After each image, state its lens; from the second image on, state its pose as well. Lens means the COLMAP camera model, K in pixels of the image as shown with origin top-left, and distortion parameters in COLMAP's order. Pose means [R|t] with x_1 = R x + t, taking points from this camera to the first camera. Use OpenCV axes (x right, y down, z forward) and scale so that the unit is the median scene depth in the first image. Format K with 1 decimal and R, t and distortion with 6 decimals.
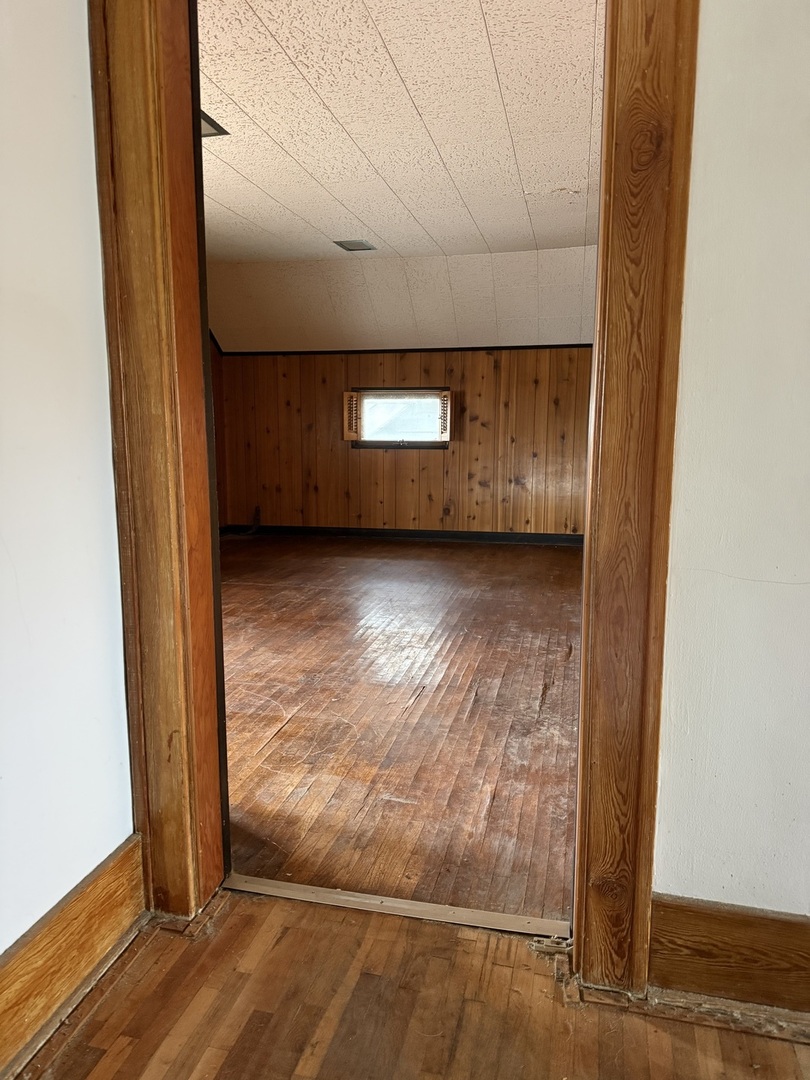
lens RADIAL K [[771.9, 0, 405.0], [0, 771.9, 540.0], [0, 0, 1]] dist [0.142605, -0.001673]
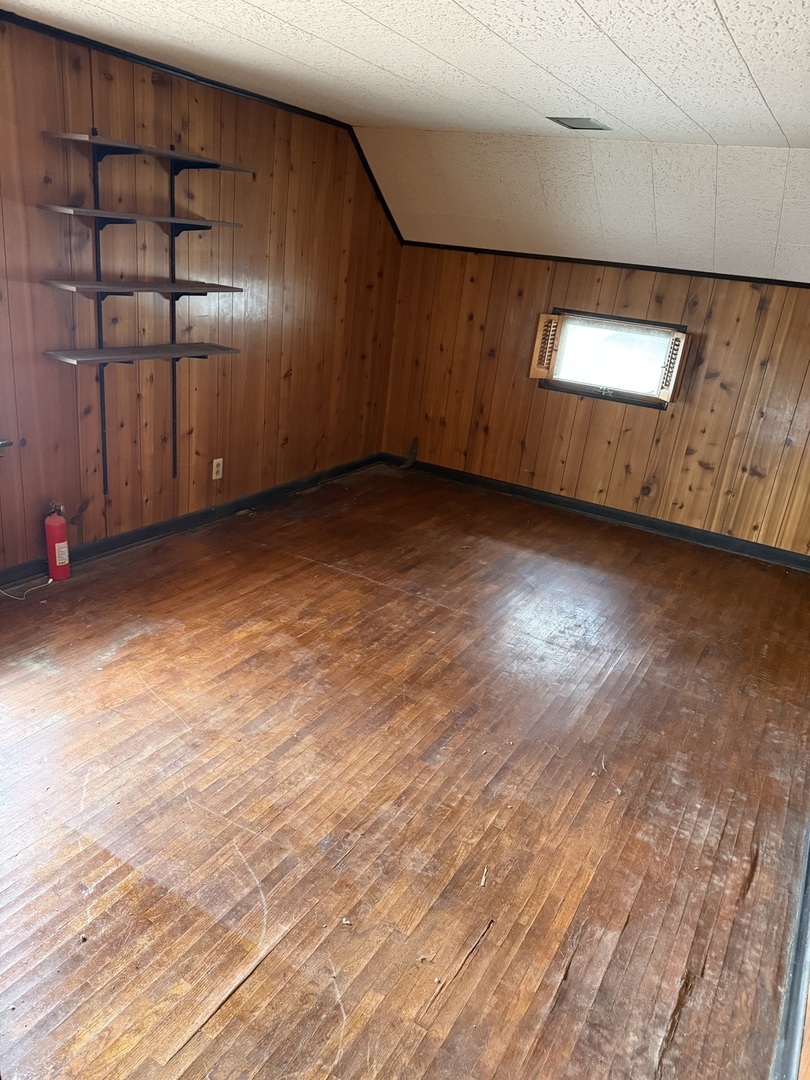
lens RADIAL K [[754.4, 0, 405.0], [0, 754.4, 540.0], [0, 0, 1]] dist [0.035756, -0.051134]
pose [[0.946961, 0.201184, -0.250579, 0.026154], [-0.145166, 0.963491, 0.224970, -0.126386], [0.286691, -0.176662, 0.941594, 0.226218]]
